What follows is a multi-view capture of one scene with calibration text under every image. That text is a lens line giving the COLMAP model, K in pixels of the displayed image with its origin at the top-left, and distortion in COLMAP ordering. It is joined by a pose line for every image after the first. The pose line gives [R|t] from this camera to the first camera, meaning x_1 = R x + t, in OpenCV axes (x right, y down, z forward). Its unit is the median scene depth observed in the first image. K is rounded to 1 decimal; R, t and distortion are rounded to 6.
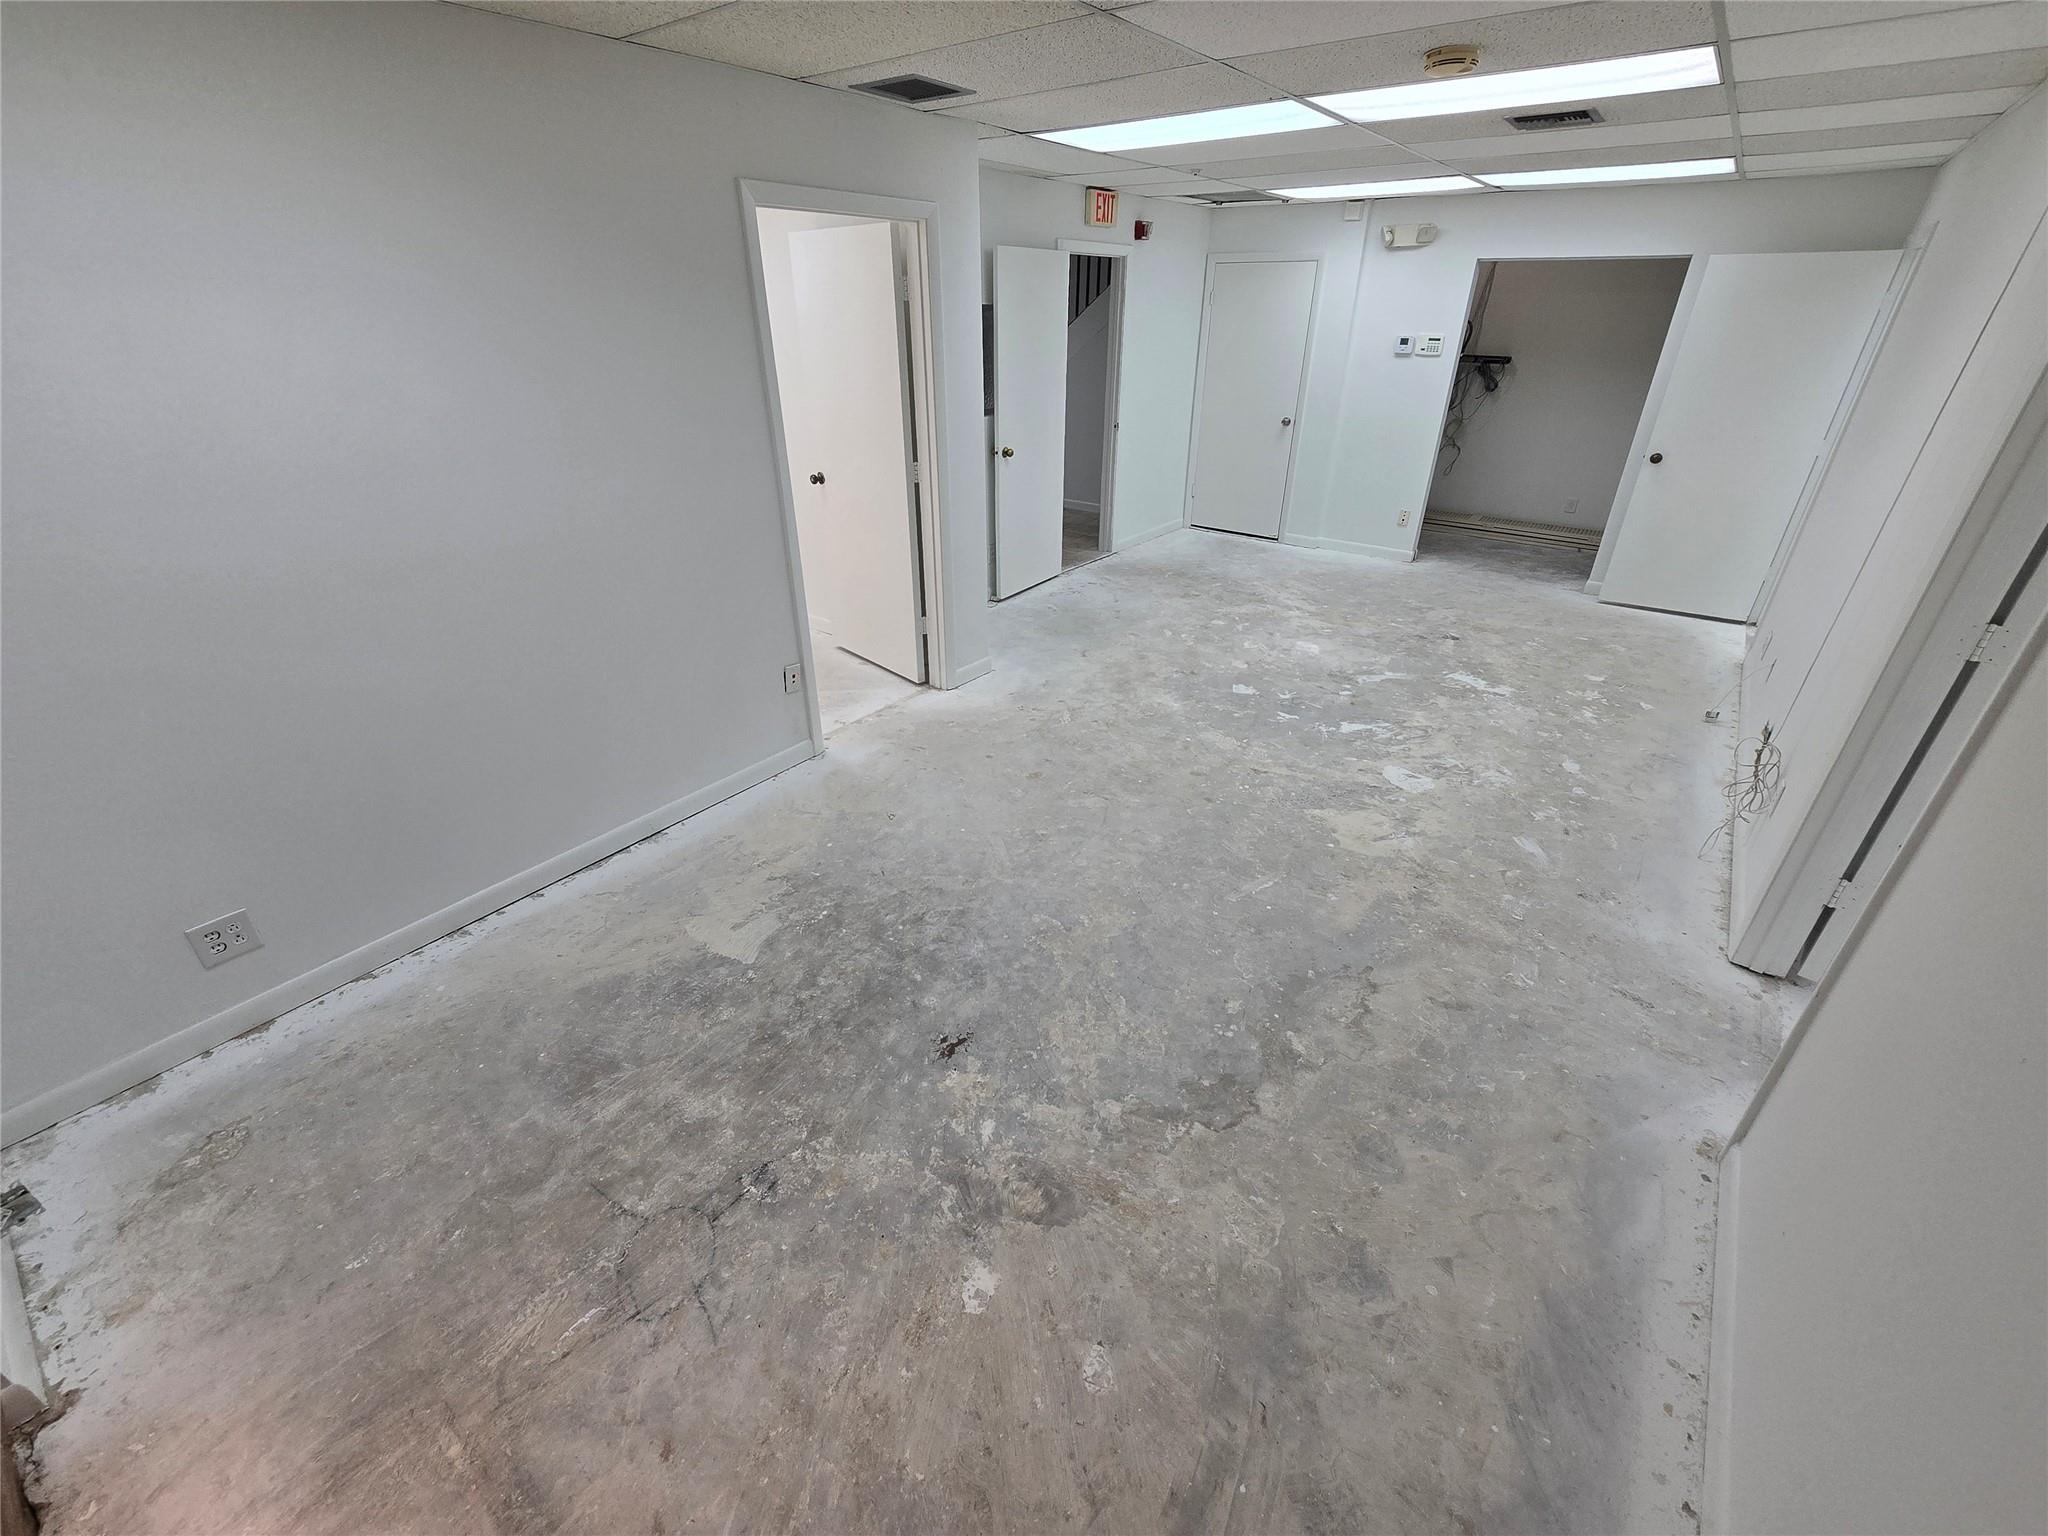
lens RADIAL K [[839.2, 0, 1031.3], [0, 839.2, 763.6], [0, 0, 1]] dist [-0.002204, -0.001819]
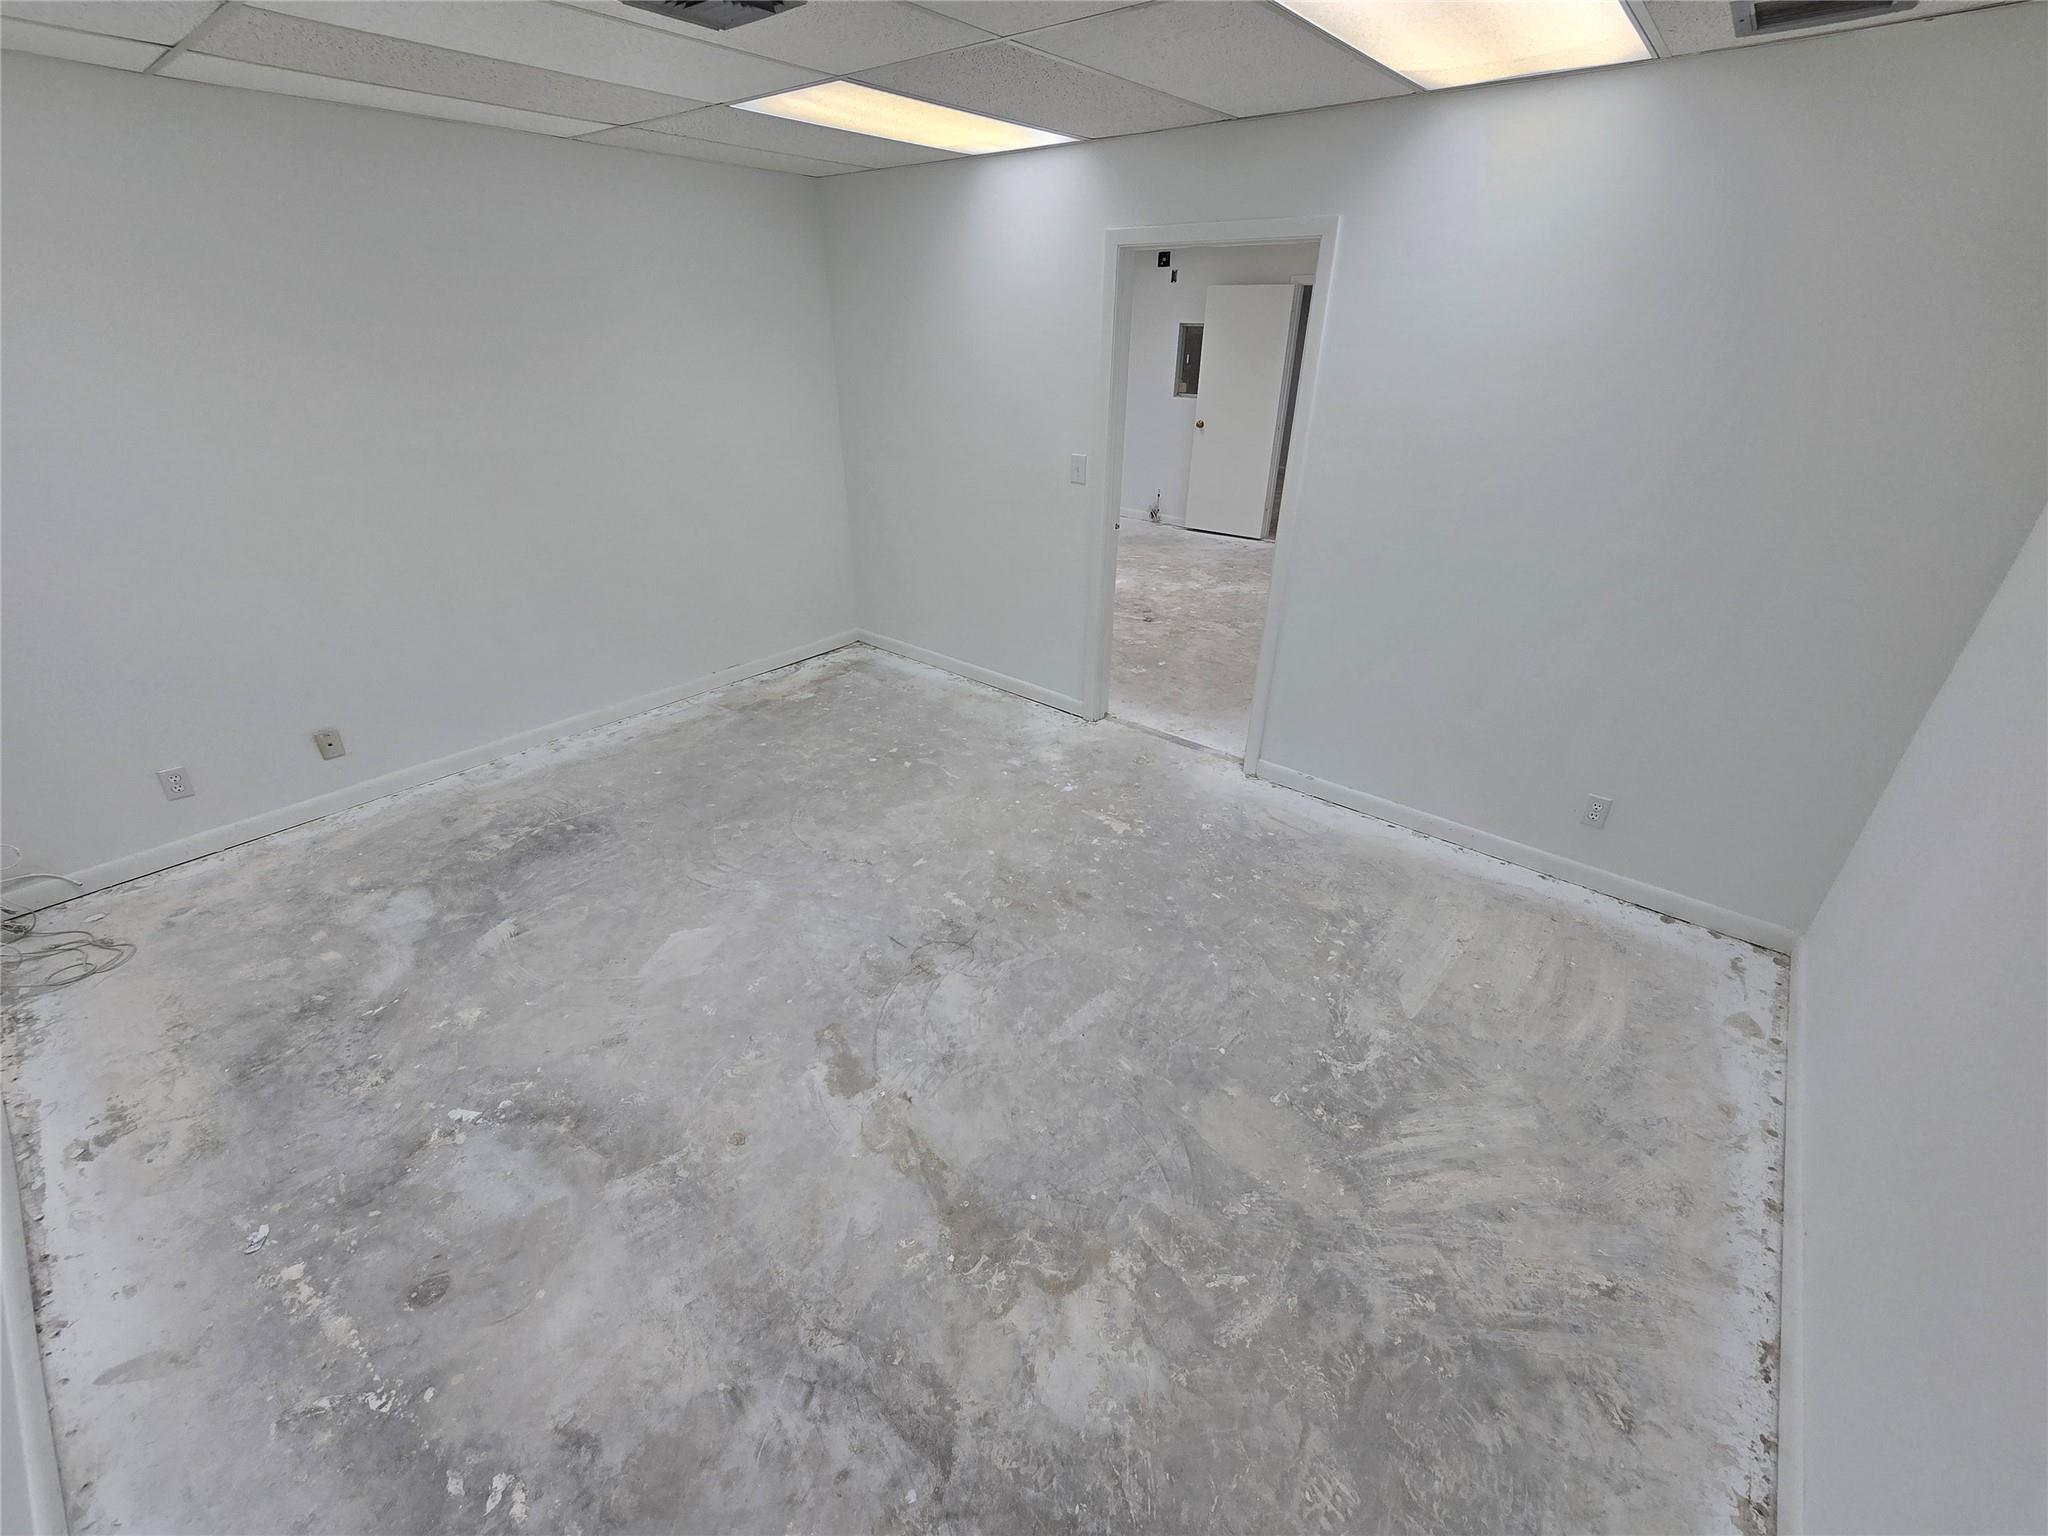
lens RADIAL K [[839.2, 0, 1021.4], [0, 839.2, 760.2], [0, 0, 1]] dist [-0.002204, -0.001819]
pose [[-0.044165, 0.460821, -0.886393, 1.884483], [-0.490594, 0.762904, 0.421065, -0.469174], [0.870268, 0.453456, 0.192383, 0.855394]]
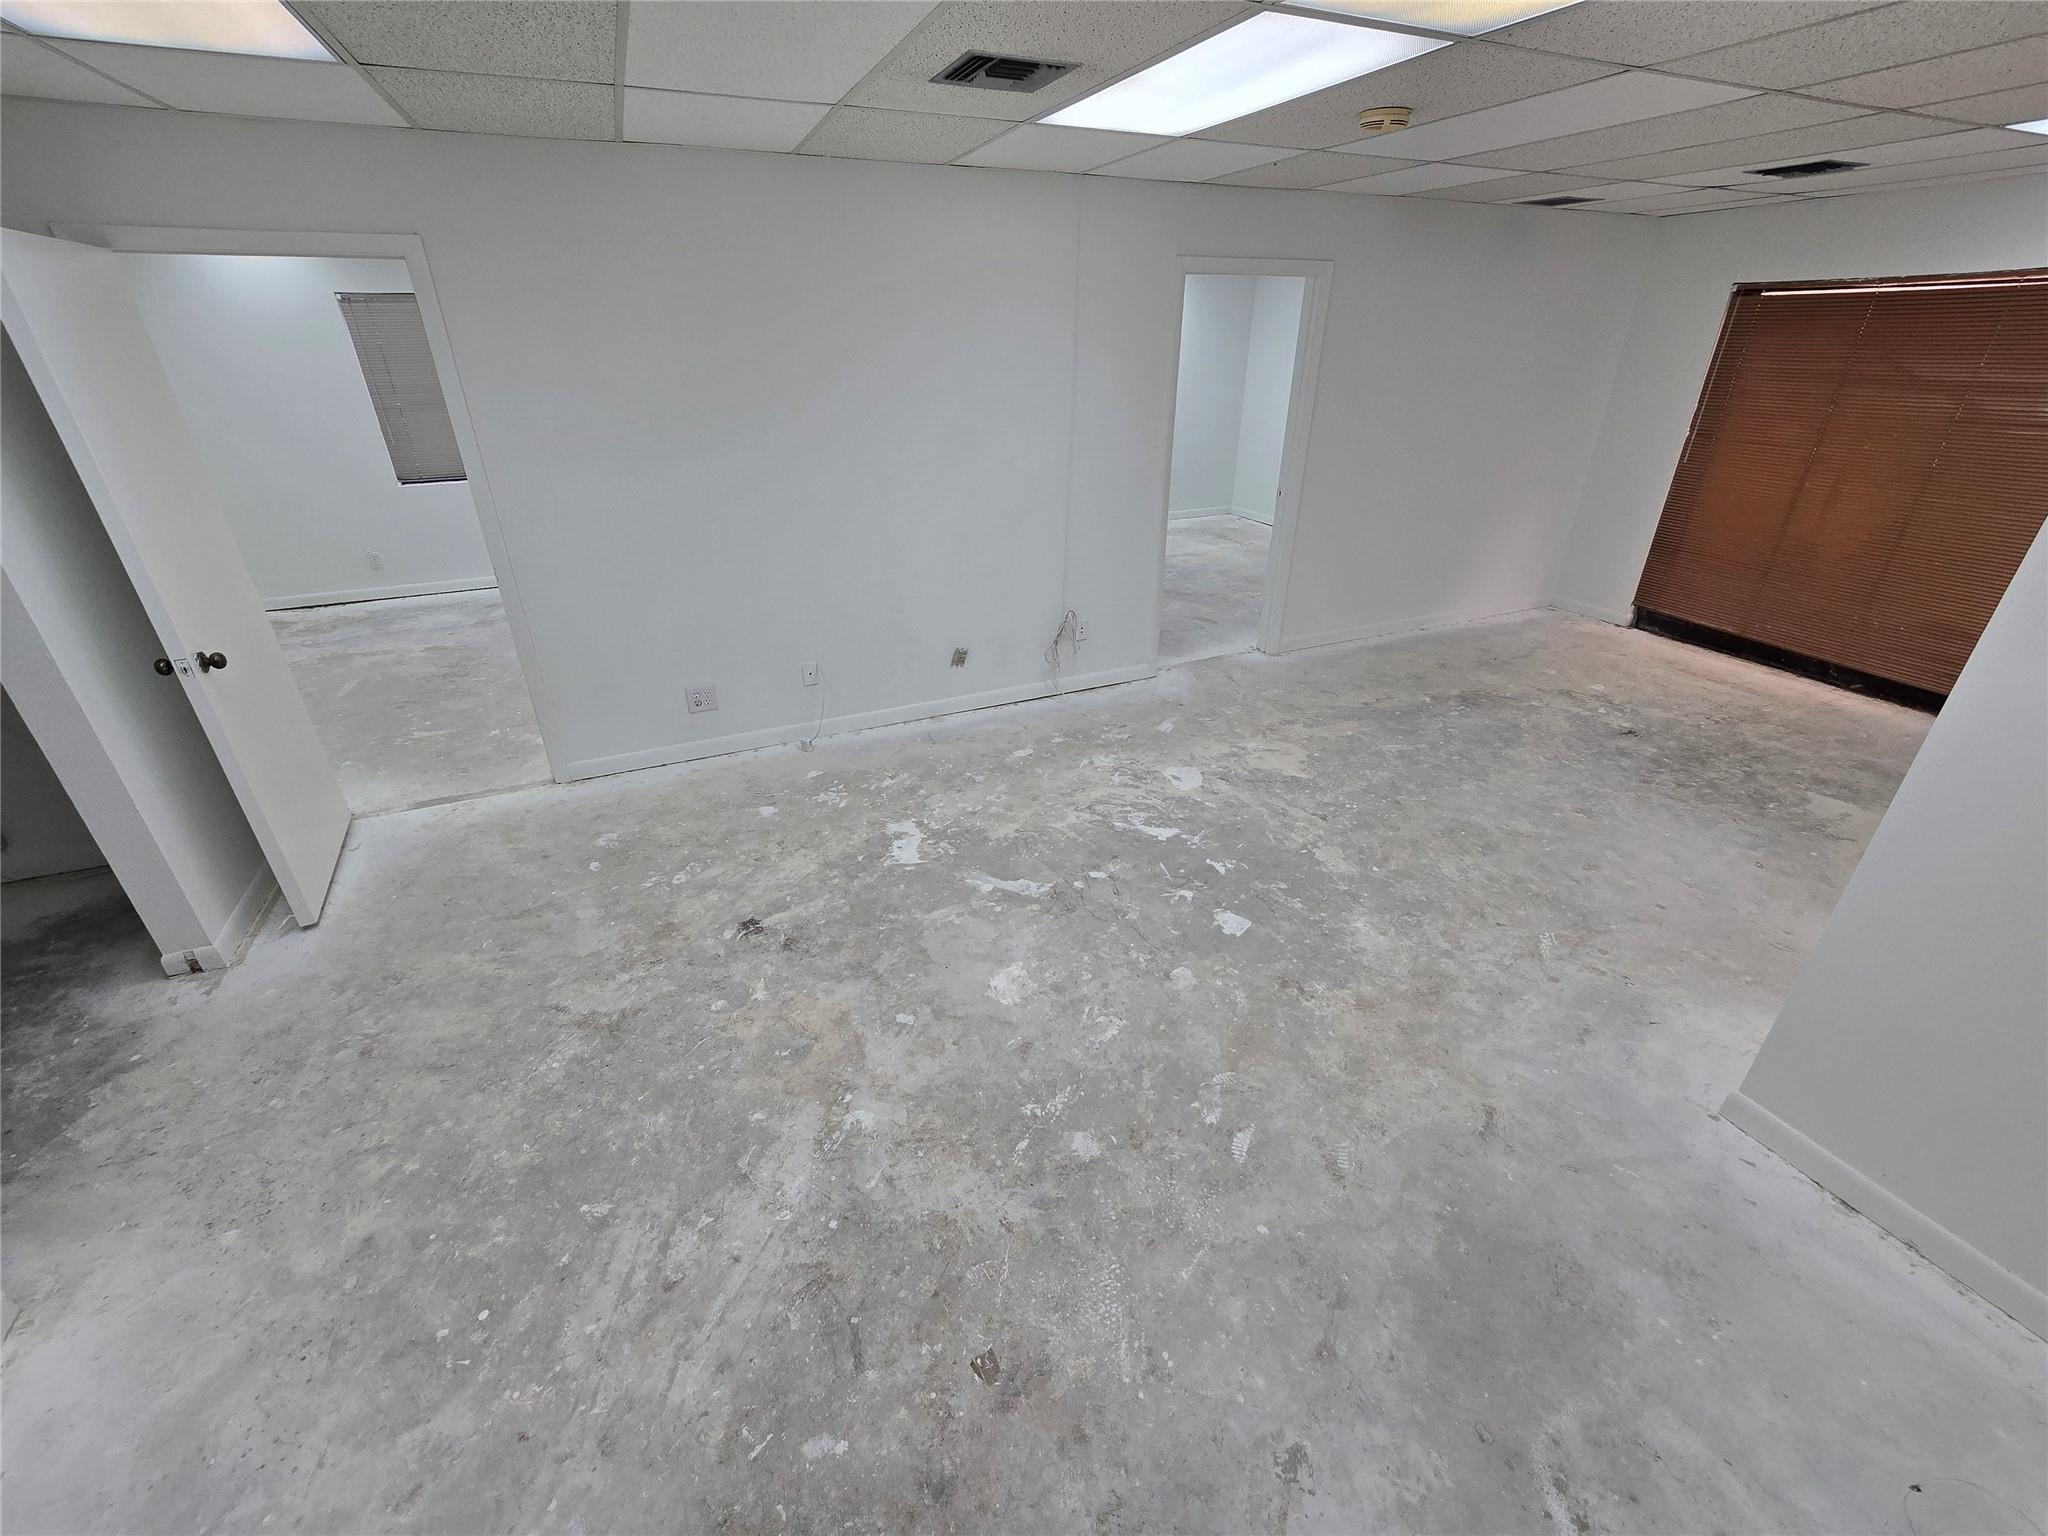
lens RADIAL K [[839.2, 0, 1019.4], [0, 839.2, 764.4], [0, 0, 1]] dist [-0.002204, -0.001819]
pose [[-0.877011, -0.221530, 0.426352, 0.149834], [0.231651, 0.582461, 0.779152, -0.725250], [-0.420939, 0.782089, -0.459507, 1.301858]]
